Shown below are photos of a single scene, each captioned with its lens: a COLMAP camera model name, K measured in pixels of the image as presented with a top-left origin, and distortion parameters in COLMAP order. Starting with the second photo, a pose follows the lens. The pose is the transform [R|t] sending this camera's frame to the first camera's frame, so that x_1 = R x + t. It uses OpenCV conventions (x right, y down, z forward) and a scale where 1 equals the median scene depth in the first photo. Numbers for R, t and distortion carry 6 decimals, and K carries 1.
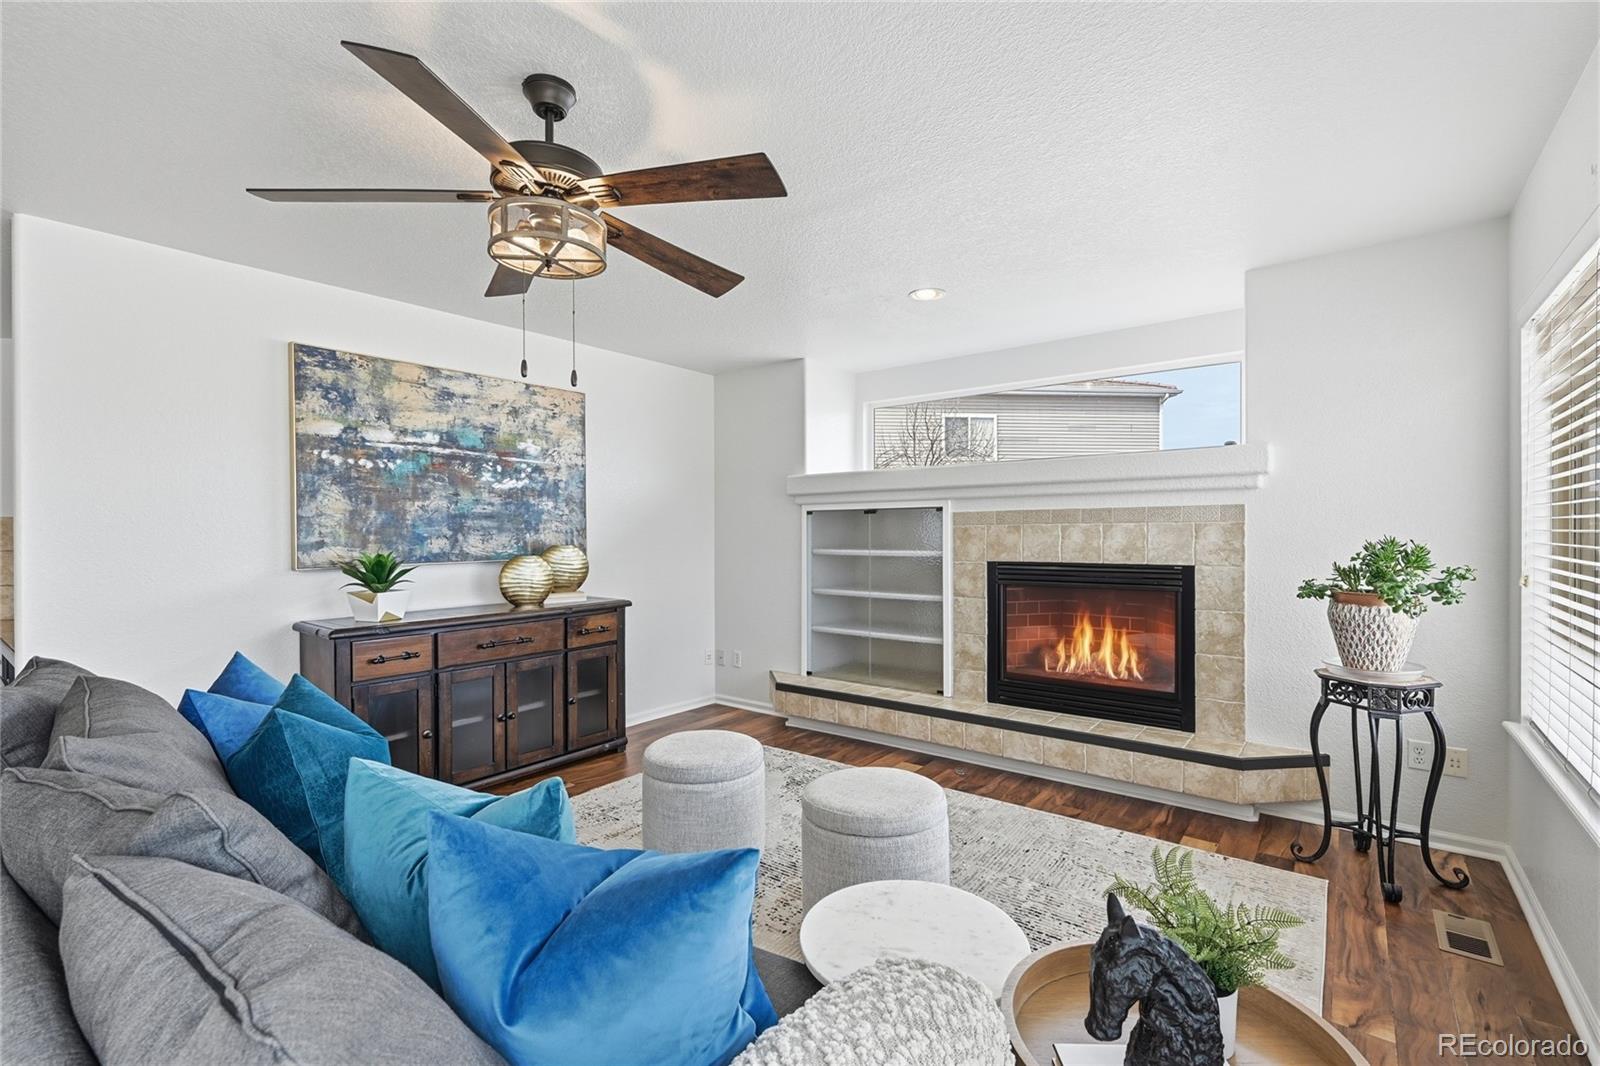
lens RADIAL K [[703.7, 0, 803.9], [0, 703.7, 530.9], [0, 0, 1]] dist [0.000021, 0.000901]
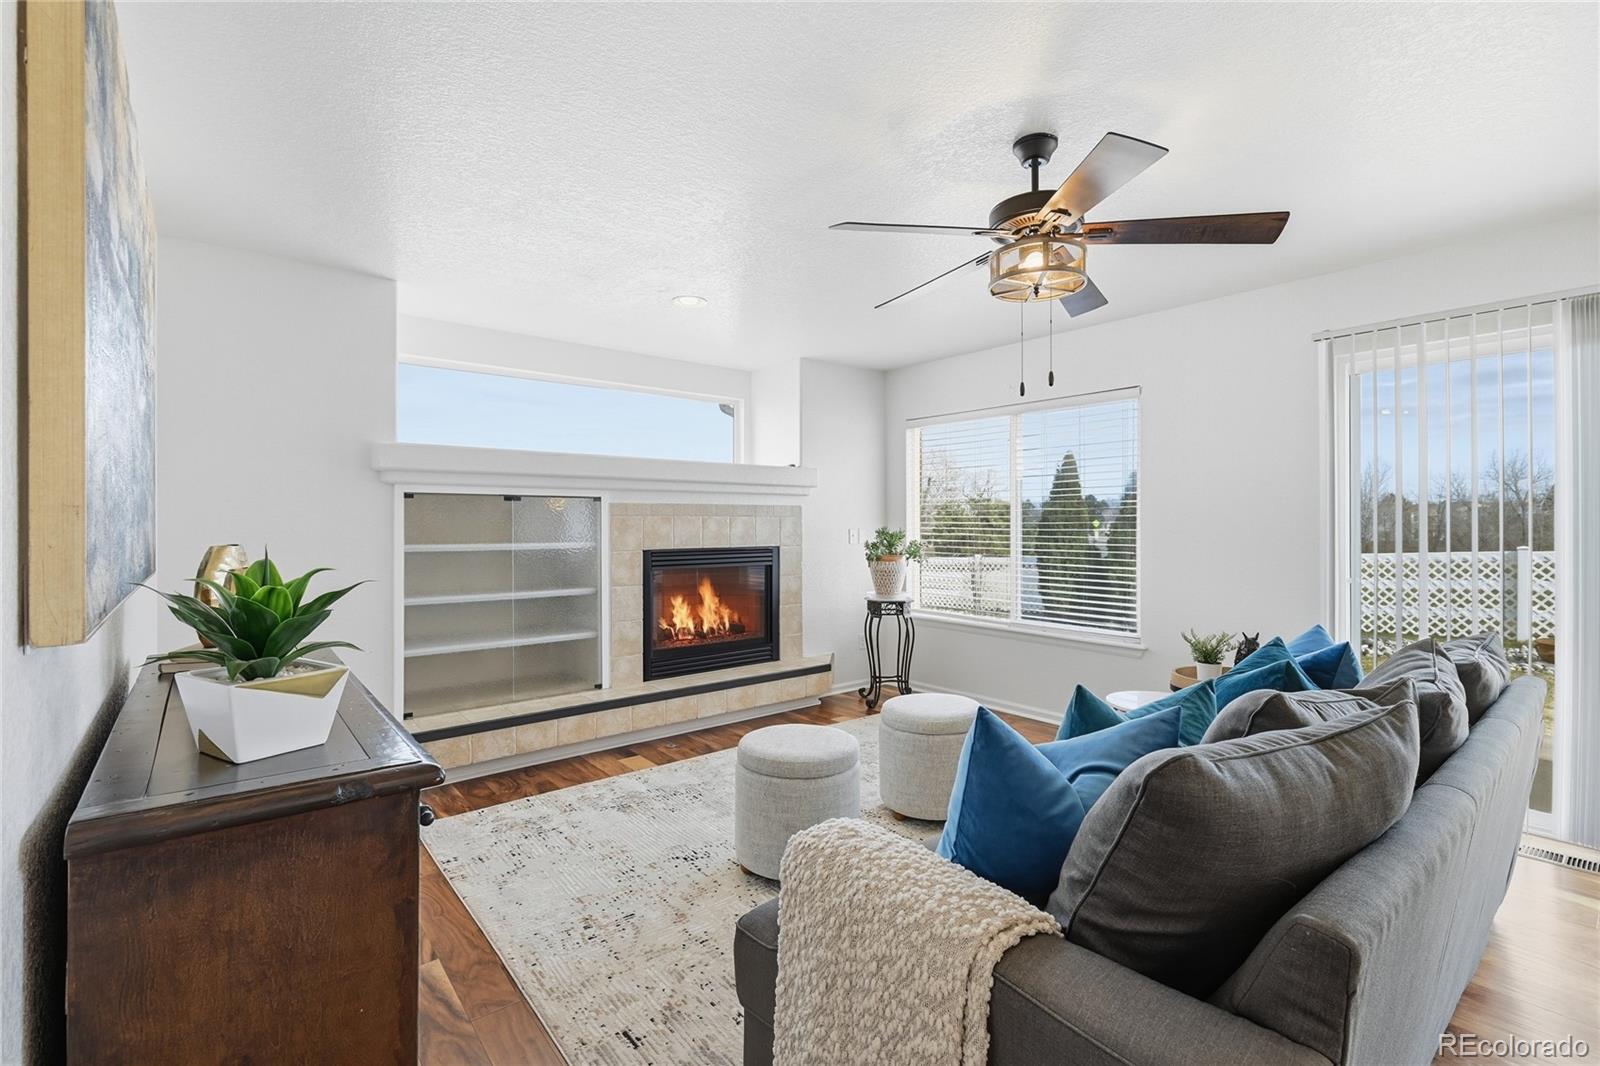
lens RADIAL K [[703.7, 0, 803.2], [0, 703.7, 524.4], [0, 0, 1]] dist [0.000021, 0.000901]
pose [[0.228263, 0.005562, 0.973584, -0.732667], [0.000343, 0.999983, -0.005794, 0.010511], [-0.973599, 0.001657, 0.228258, 0.523716]]
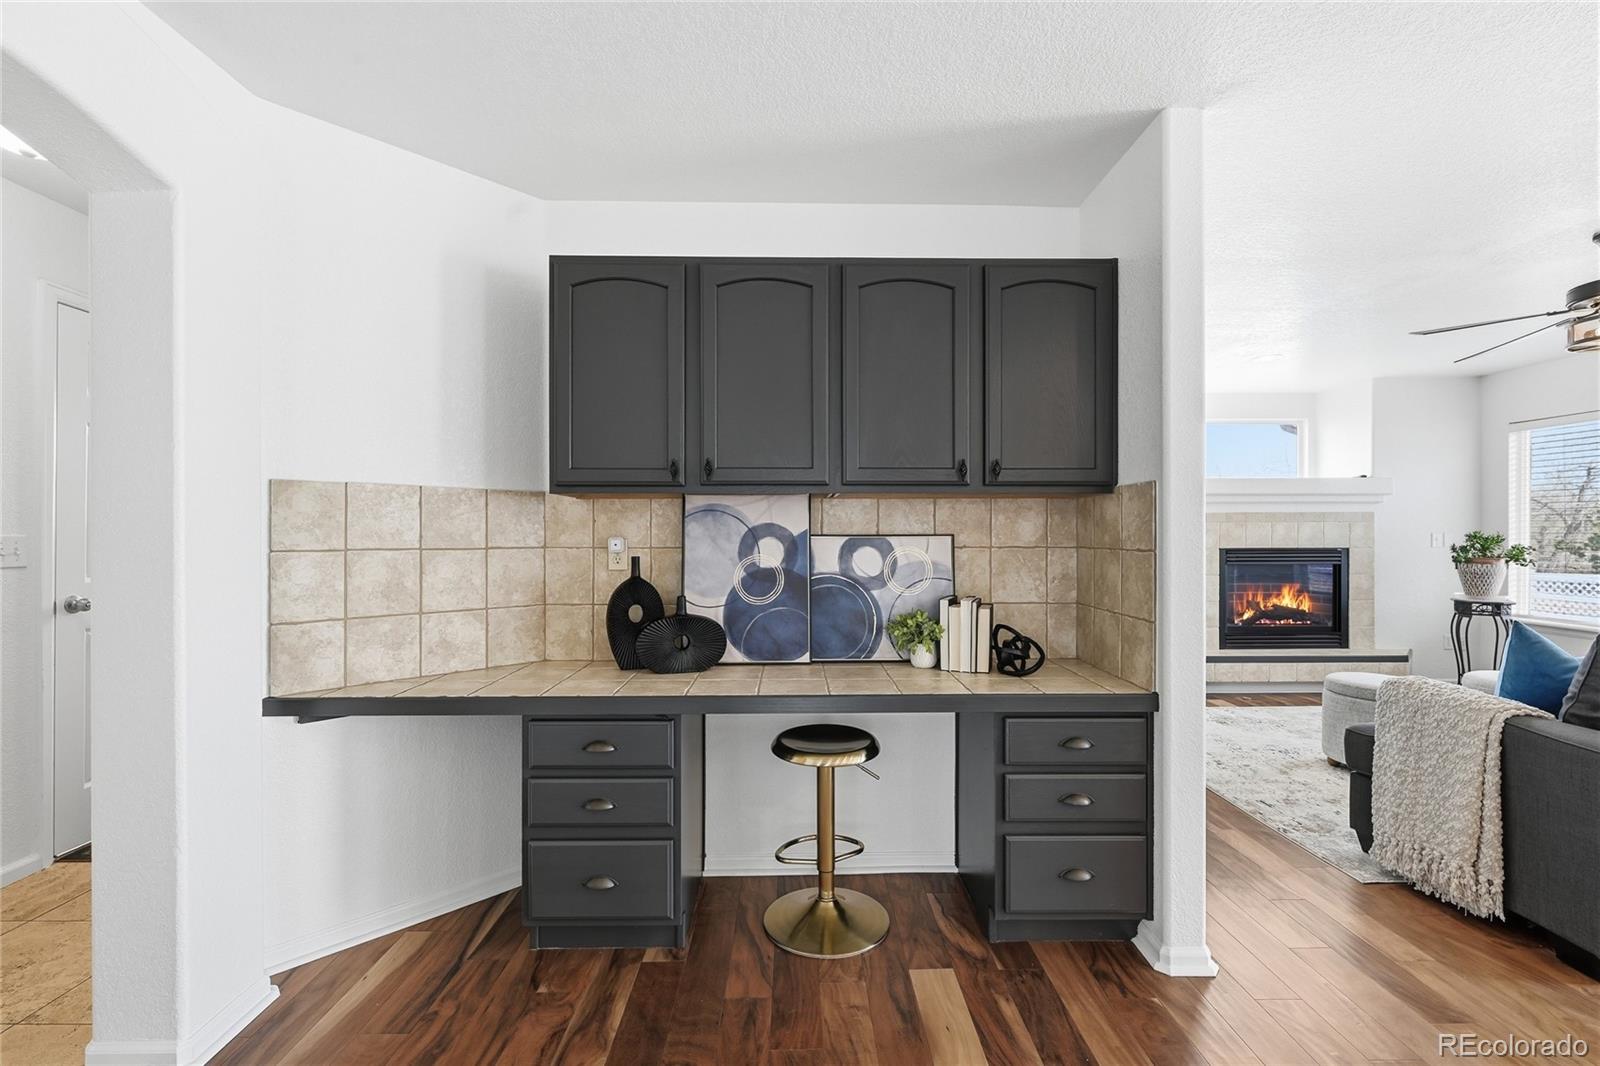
lens RADIAL K [[703.7, 0, 805.6], [0, 703.7, 537.5], [0, 0, 1]] dist [0.000021, 0.000901]
pose [[0.782024, 0.001433, 0.623247, -1.270840], [-0.003676, 0.999991, 0.002313, 0.021867], [-0.623237, -0.004100, 0.782022, 0.422161]]
